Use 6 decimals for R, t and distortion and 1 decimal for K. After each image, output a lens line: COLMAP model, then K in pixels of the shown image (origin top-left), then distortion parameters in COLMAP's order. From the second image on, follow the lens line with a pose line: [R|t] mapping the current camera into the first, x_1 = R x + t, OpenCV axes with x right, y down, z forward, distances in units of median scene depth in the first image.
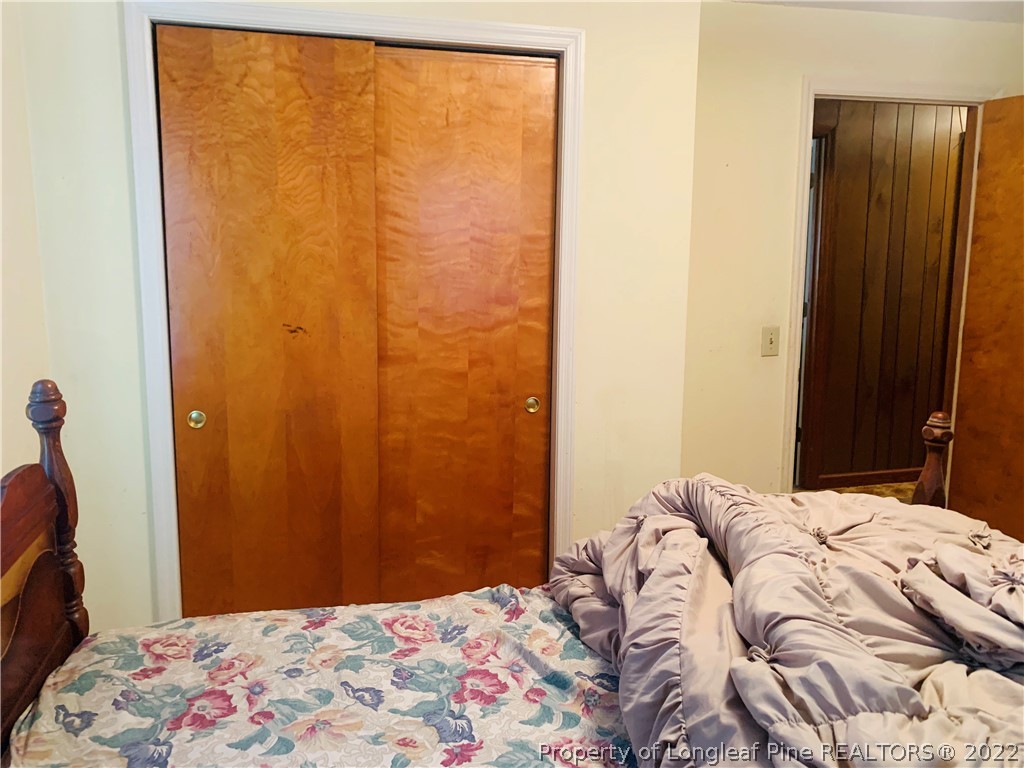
lens RADIAL K [[791.9, 0, 516.1], [0, 791.9, 370.9], [0, 0, 1]] dist [0.044625, -0.056976]
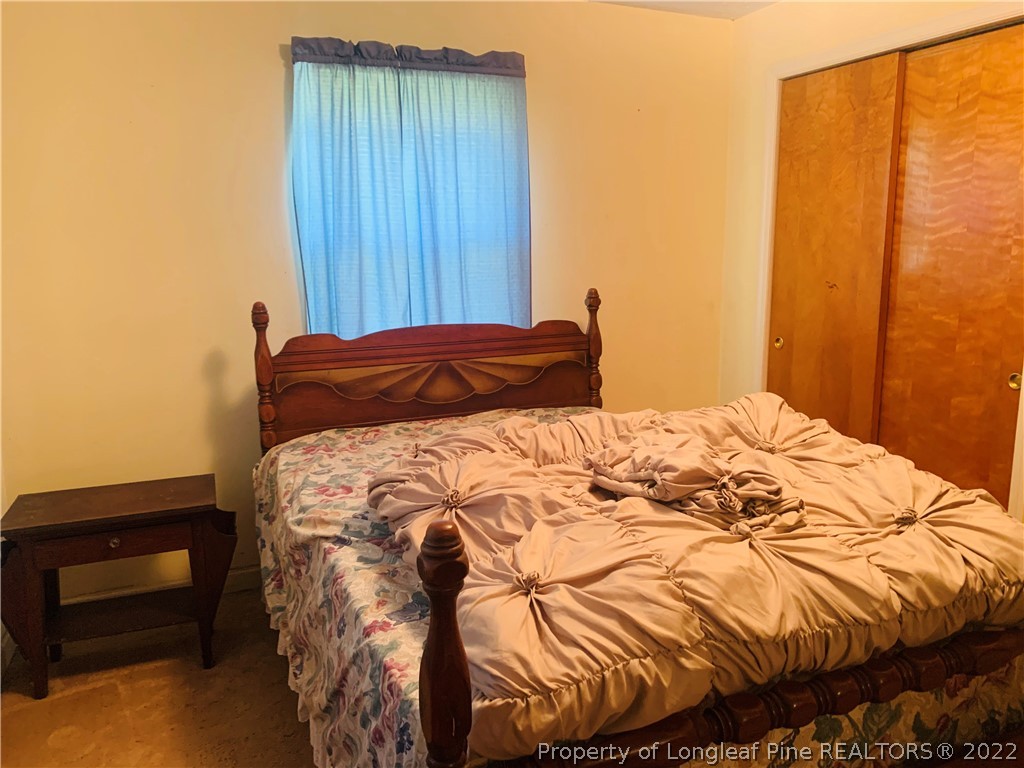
lens RADIAL K [[791.9, 0, 516.1], [0, 791.9, 370.9], [0, 0, 1]] dist [0.044625, -0.056976]
pose [[0.178113, 0.151984, -0.972202, 0.978374], [-0.136343, 0.982282, 0.128581, -0.011964], [0.974519, 0.109651, 0.195679, 0.243036]]
